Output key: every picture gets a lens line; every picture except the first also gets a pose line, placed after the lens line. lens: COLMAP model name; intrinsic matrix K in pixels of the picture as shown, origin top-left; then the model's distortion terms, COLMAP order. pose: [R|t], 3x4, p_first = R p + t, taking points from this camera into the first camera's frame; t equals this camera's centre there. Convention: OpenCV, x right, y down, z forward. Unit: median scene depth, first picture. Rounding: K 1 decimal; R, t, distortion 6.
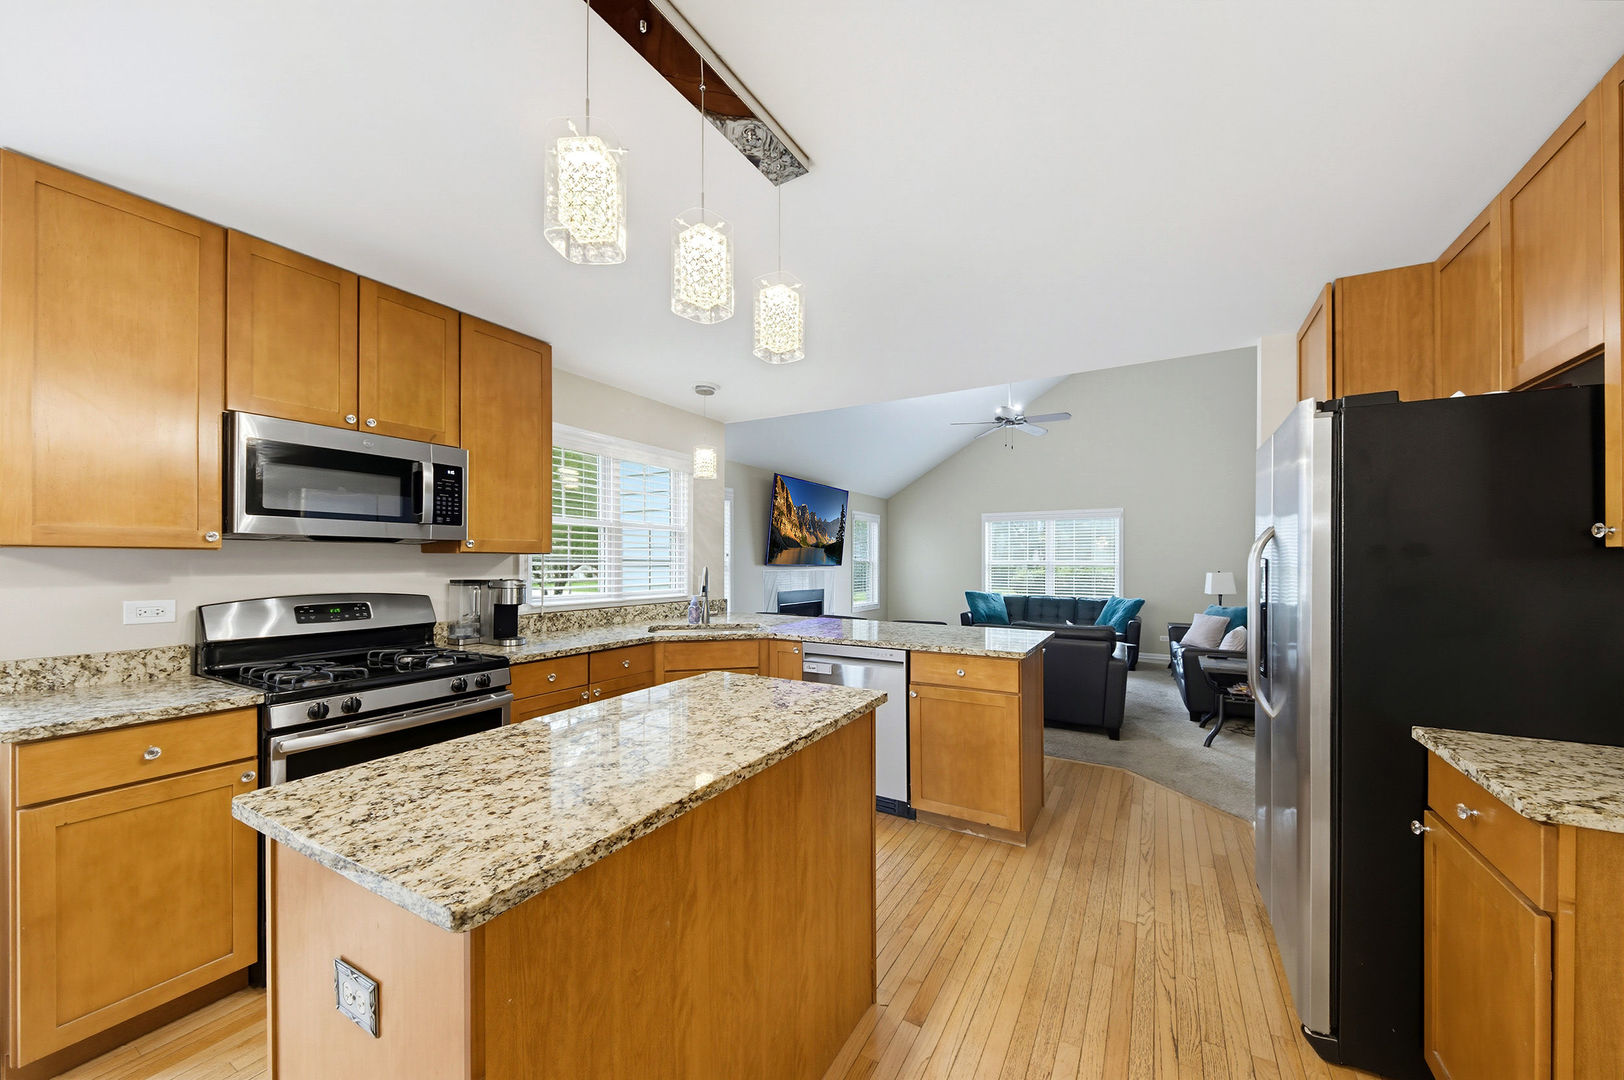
lens RADIAL K [[590.2, 0, 832.4], [0, 590.2, 558.0], [0, 0, 1]] dist [0.014792, -0.000055]
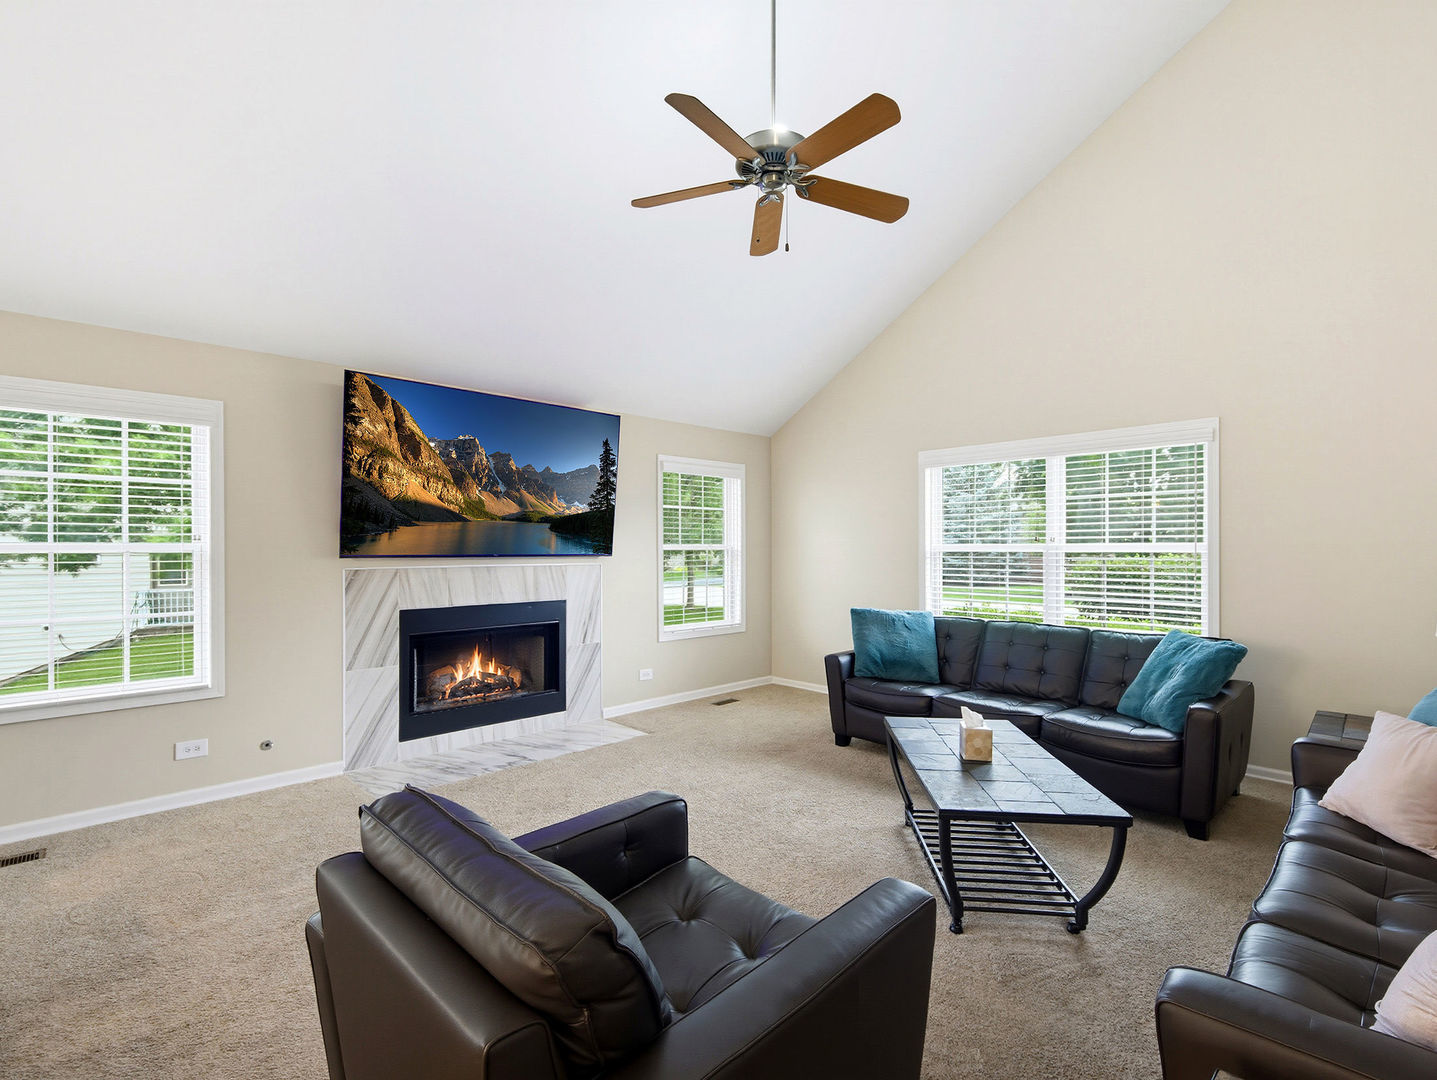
lens RADIAL K [[720.3, 0, 718.5], [0, 720.3, 540.0], [0, 0, 1]] dist [0.000761, -0.000432]
pose [[0.961446, -0.007853, -0.274883, 0.353135], [0.007203, 0.999968, -0.003373, 0.001749], [0.274901, 0.001263, 0.961472, 0.497986]]
